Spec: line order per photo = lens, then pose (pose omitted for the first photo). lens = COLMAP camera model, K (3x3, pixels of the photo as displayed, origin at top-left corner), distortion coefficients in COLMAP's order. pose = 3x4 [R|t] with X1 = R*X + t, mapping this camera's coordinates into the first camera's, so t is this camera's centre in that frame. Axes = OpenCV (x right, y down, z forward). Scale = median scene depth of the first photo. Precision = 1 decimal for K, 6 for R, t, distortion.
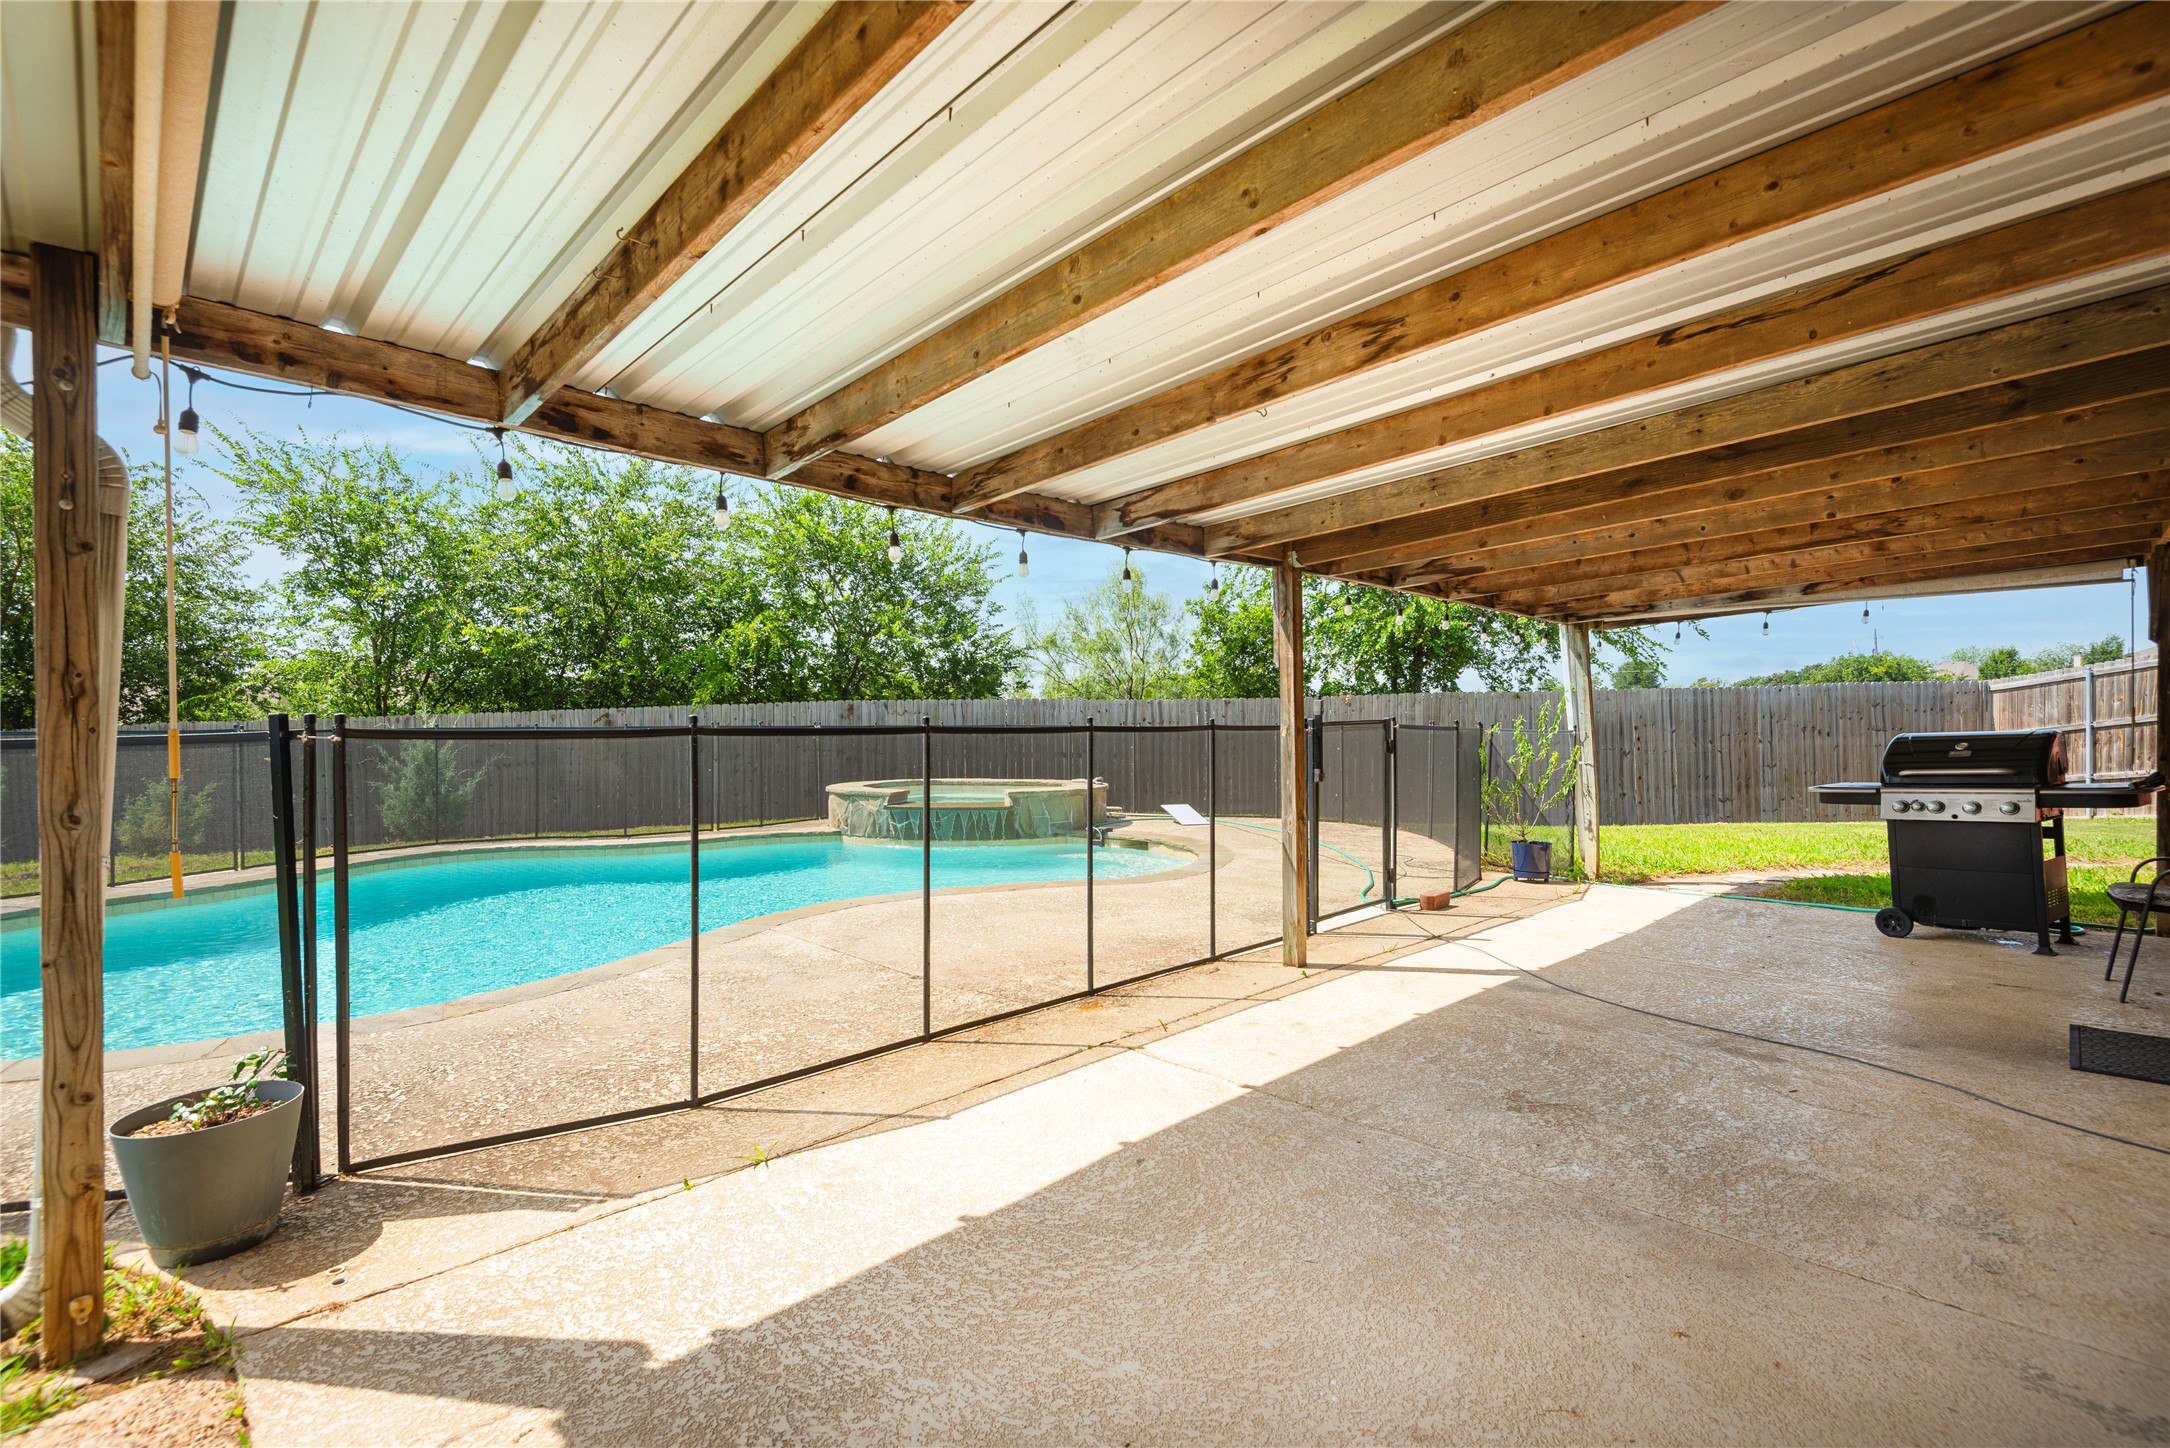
lens RADIAL K [[974.8, 0, 1080.7], [0, 974.8, 720.3], [0, 0, 1]] dist [0.042083, -0.029171]
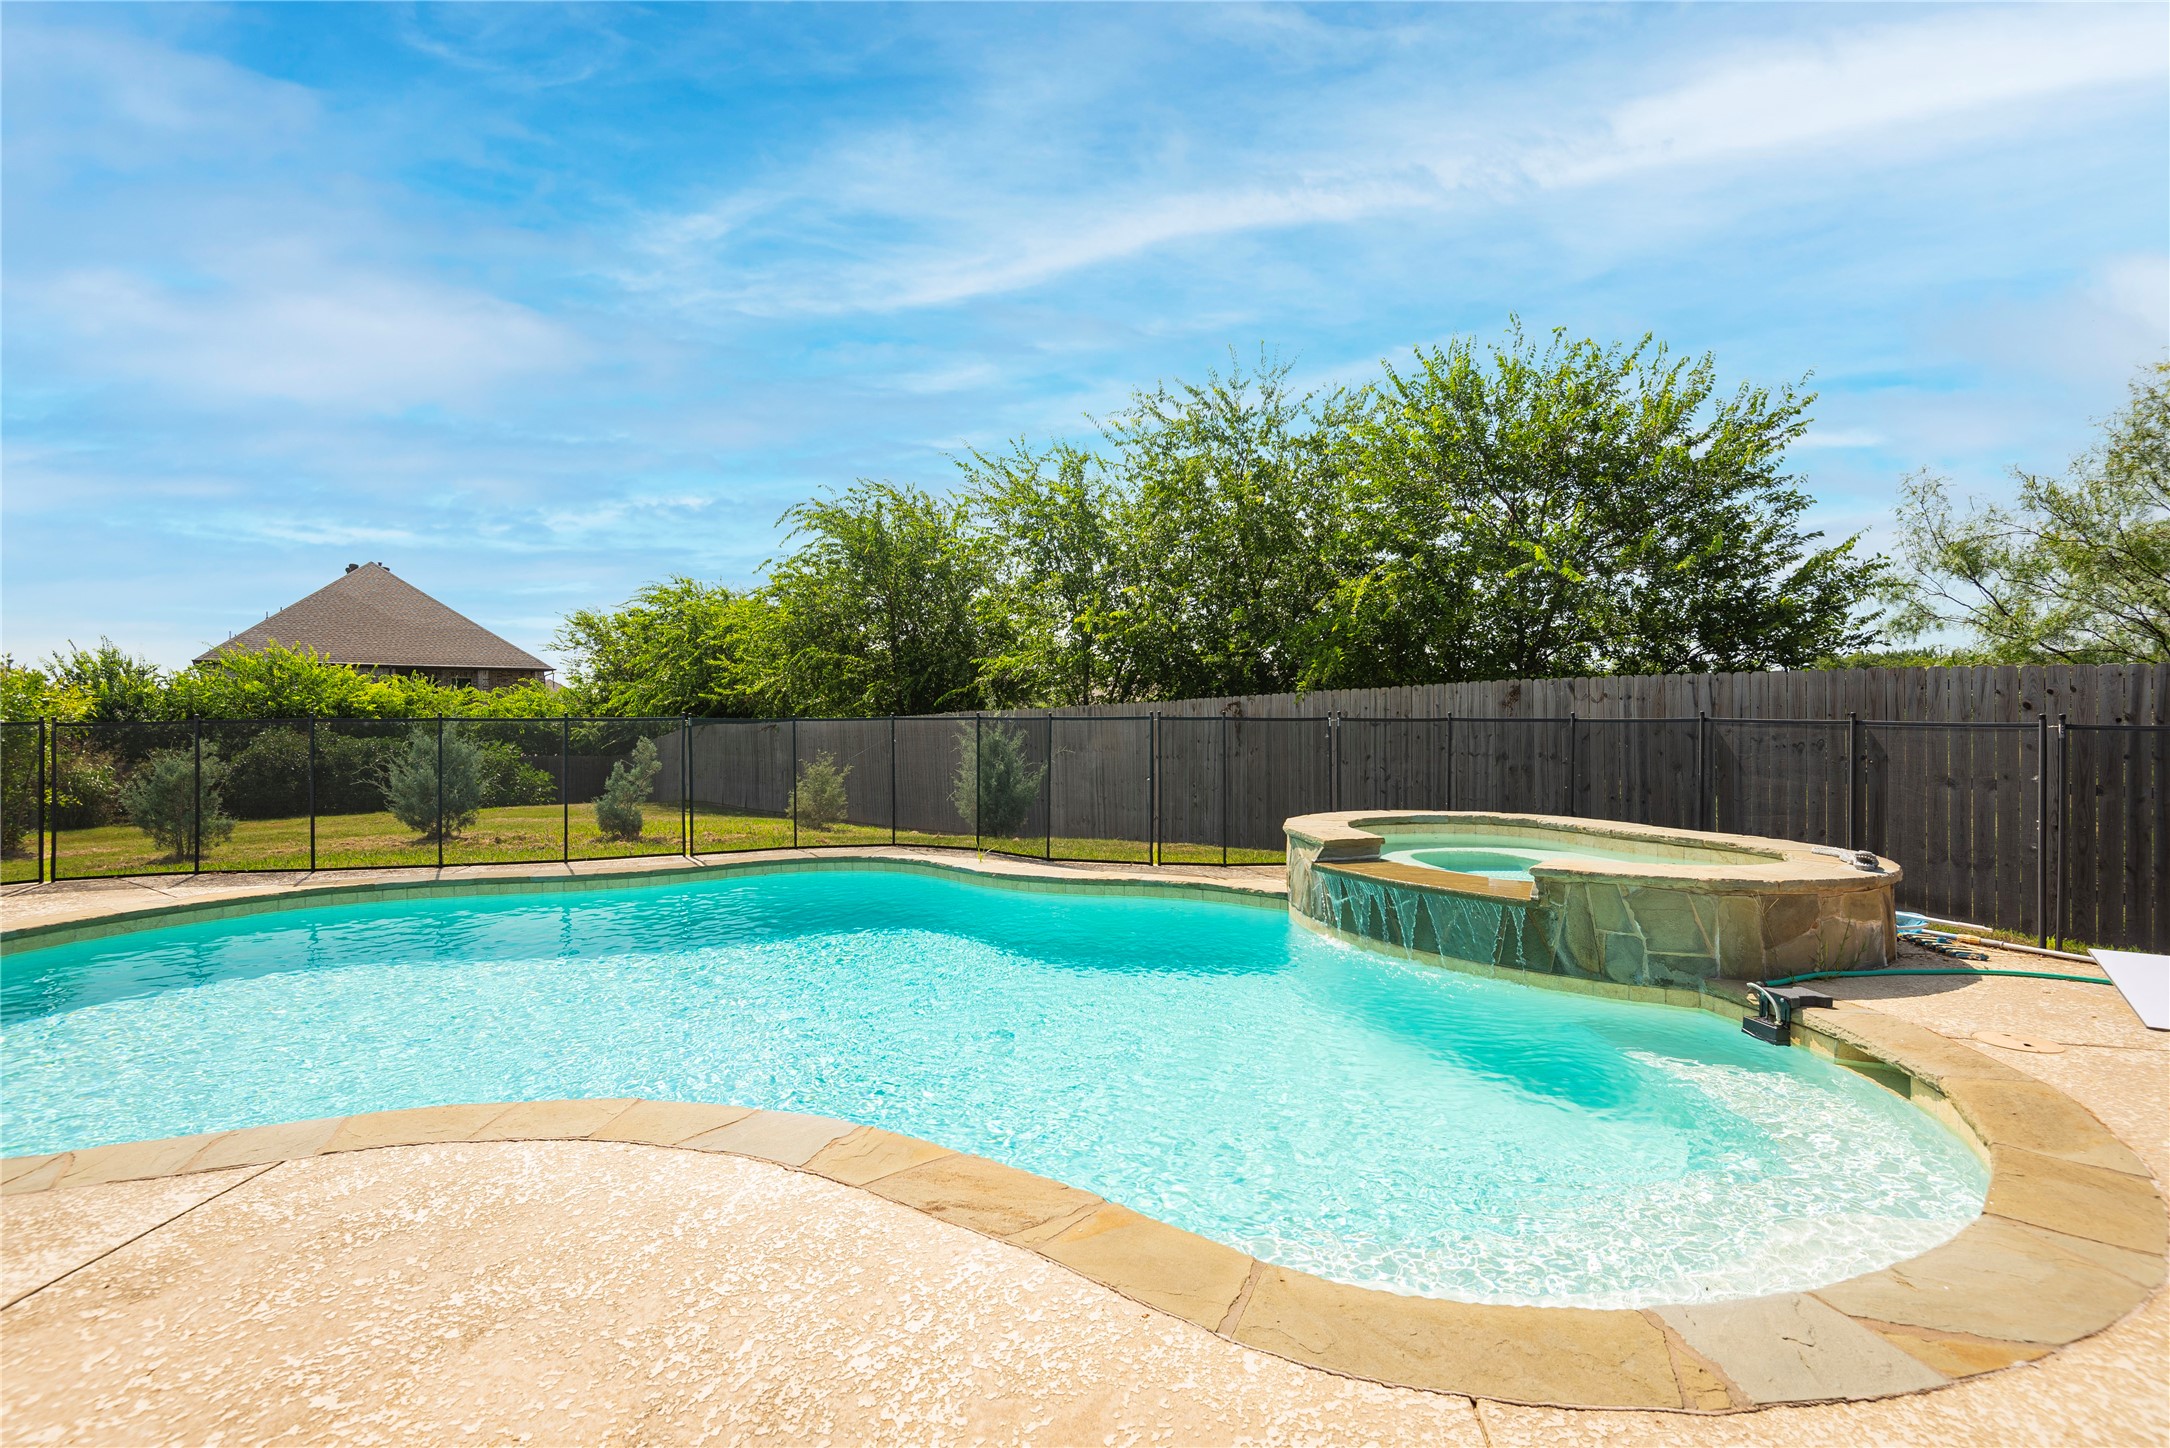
lens RADIAL K [[974.8, 0, 1080.7], [0, 974.8, 720.3], [0, 0, 1]] dist [0.042083, -0.029171]
pose [[0.620886, 0.009596, -0.783842, 0.131947], [-0.001107, 0.999935, 0.011364, -0.000258], [0.783900, -0.006189, 0.620856, 0.472984]]
